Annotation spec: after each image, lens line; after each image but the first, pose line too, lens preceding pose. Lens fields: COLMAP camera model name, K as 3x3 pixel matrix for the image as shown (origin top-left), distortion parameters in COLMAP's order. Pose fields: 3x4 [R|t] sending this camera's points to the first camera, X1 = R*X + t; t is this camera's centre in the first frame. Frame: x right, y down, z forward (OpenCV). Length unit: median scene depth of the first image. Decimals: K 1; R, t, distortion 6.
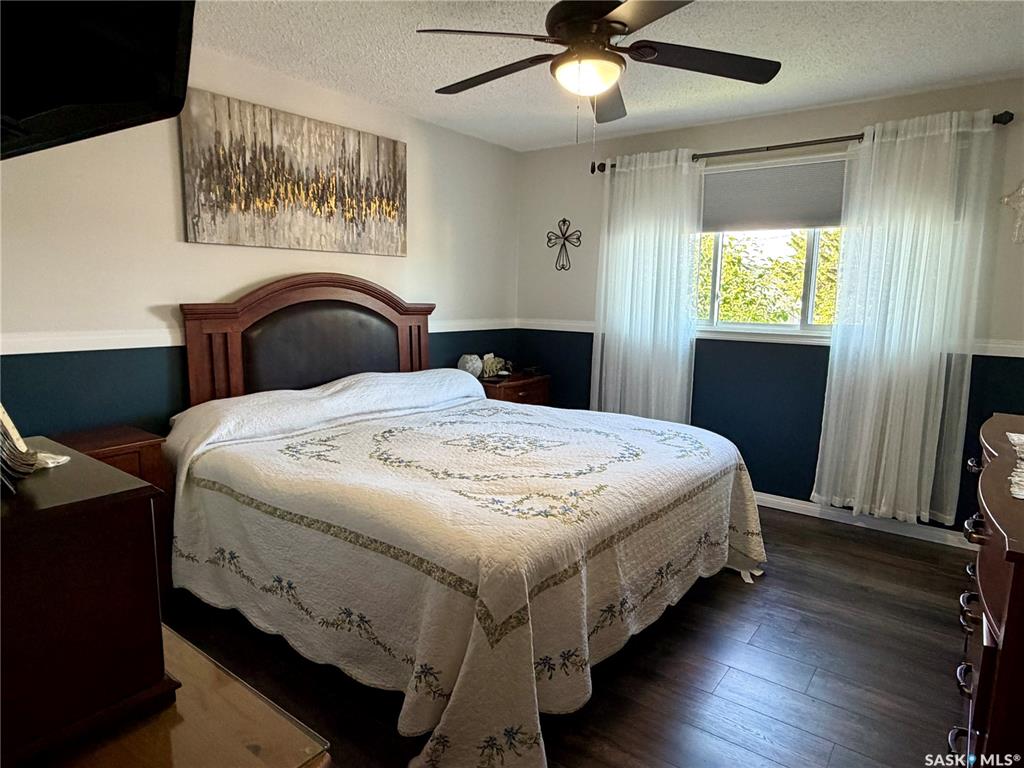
lens RADIAL K [[623.1, 0, 512.5], [0, 623.1, 387.1], [0, 0, 1]] dist [-0.003825, -0.001178]
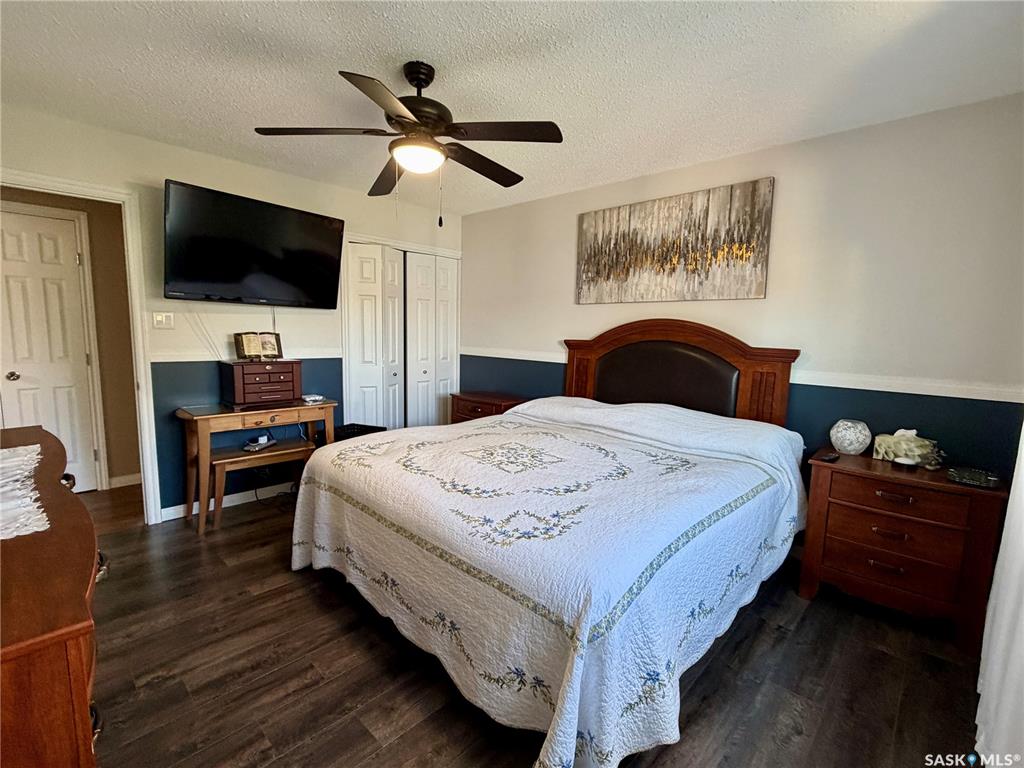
lens RADIAL K [[472.7, 0, 512.0], [0, 472.7, 384.0], [0, 0, 1]] dist [-0.000904, -0.000073]
pose [[-0.119293, 0.096892, -0.988120, 0.709401], [-0.172077, 0.978148, 0.116689, -0.122118], [0.977834, 0.183953, -0.100013, 0.875597]]
